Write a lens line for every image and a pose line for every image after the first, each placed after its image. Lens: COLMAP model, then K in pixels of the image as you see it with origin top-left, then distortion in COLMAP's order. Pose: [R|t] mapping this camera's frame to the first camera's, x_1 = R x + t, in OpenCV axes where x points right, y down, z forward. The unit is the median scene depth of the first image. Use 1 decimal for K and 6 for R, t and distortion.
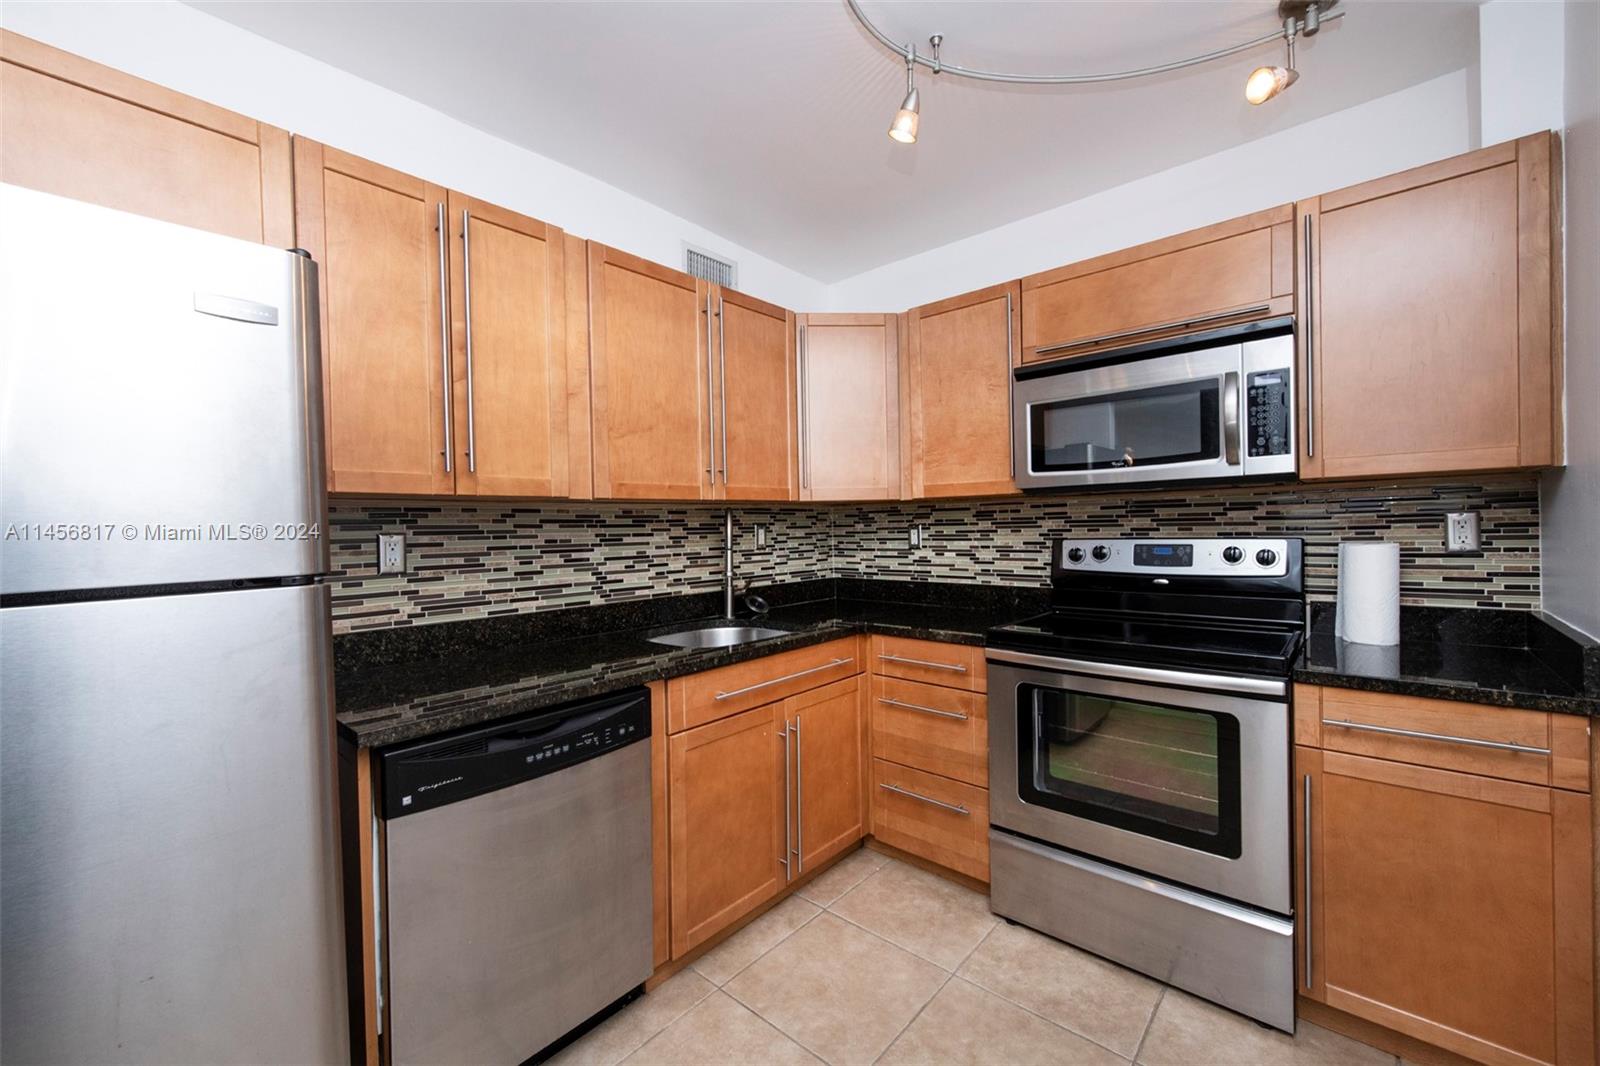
lens RADIAL K [[640.1, 0, 805.8], [0, 640.1, 535.2], [0, 0, 1]] dist [0.010047, 0.000361]
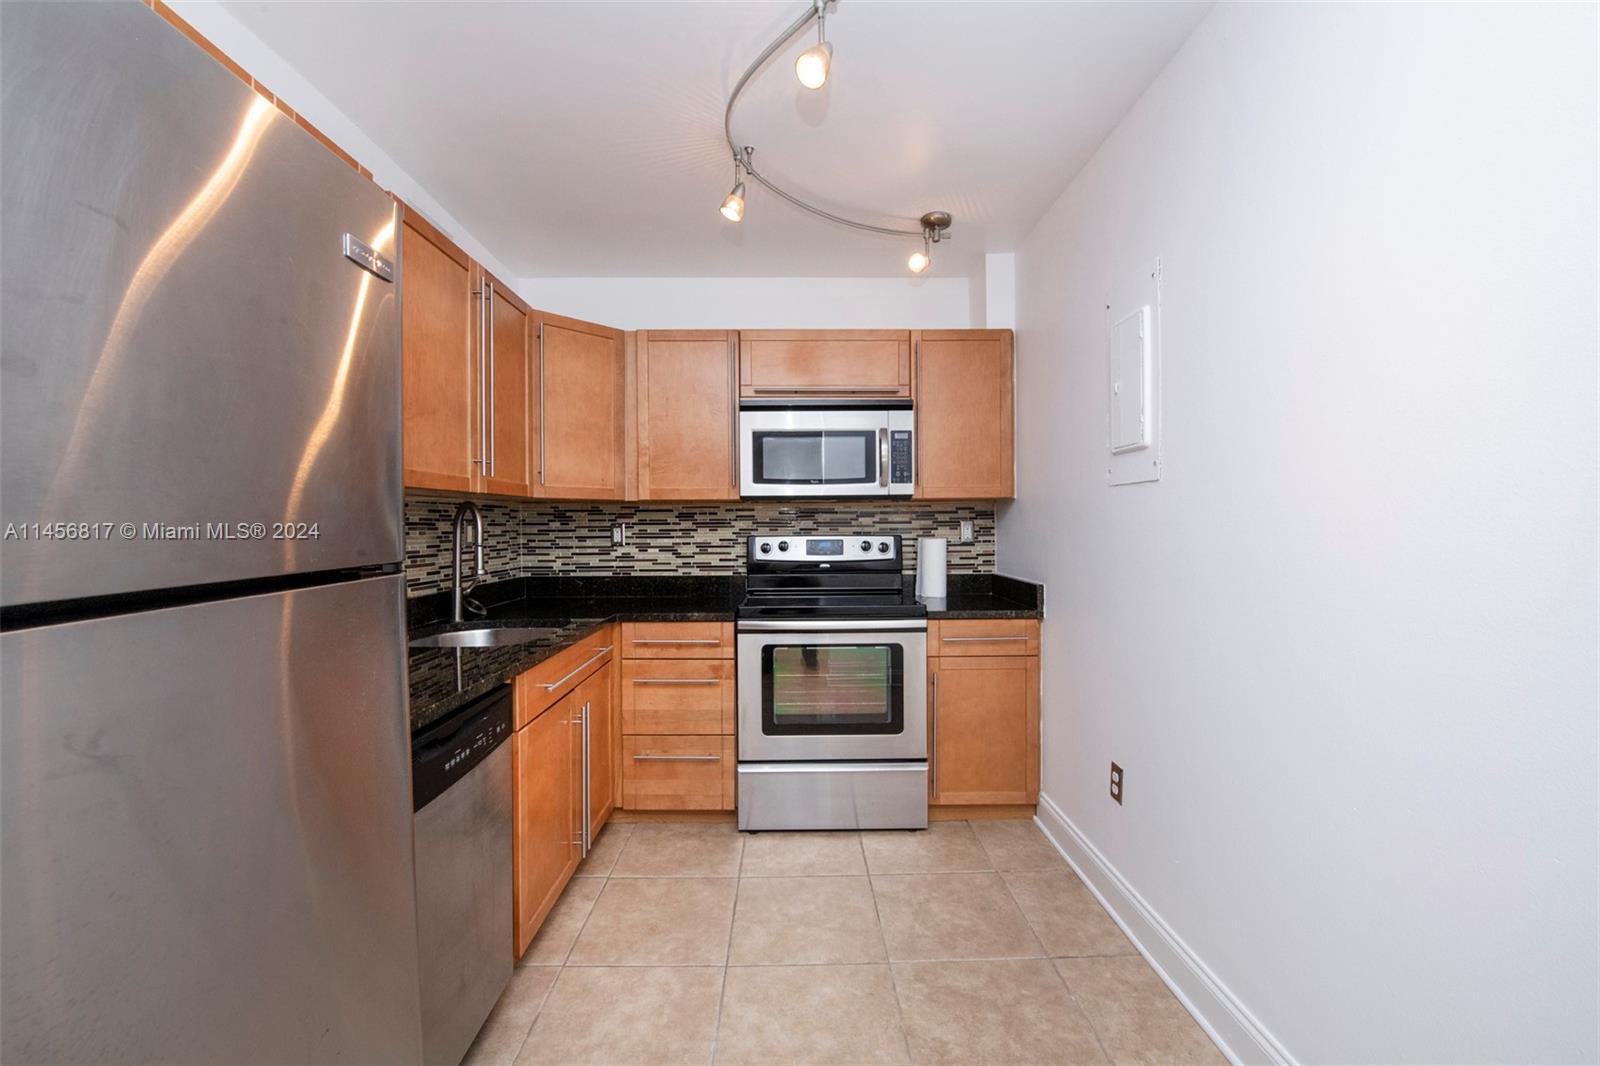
lens RADIAL K [[640.1, 0, 802.2], [0, 640.1, 534.4], [0, 0, 1]] dist [0.010047, 0.000361]
pose [[0.747538, 0.005093, 0.664200, -0.441699], [-0.000549, 0.999975, -0.007050, 0.012829], [-0.664219, 0.004905, 0.747522, -0.026449]]
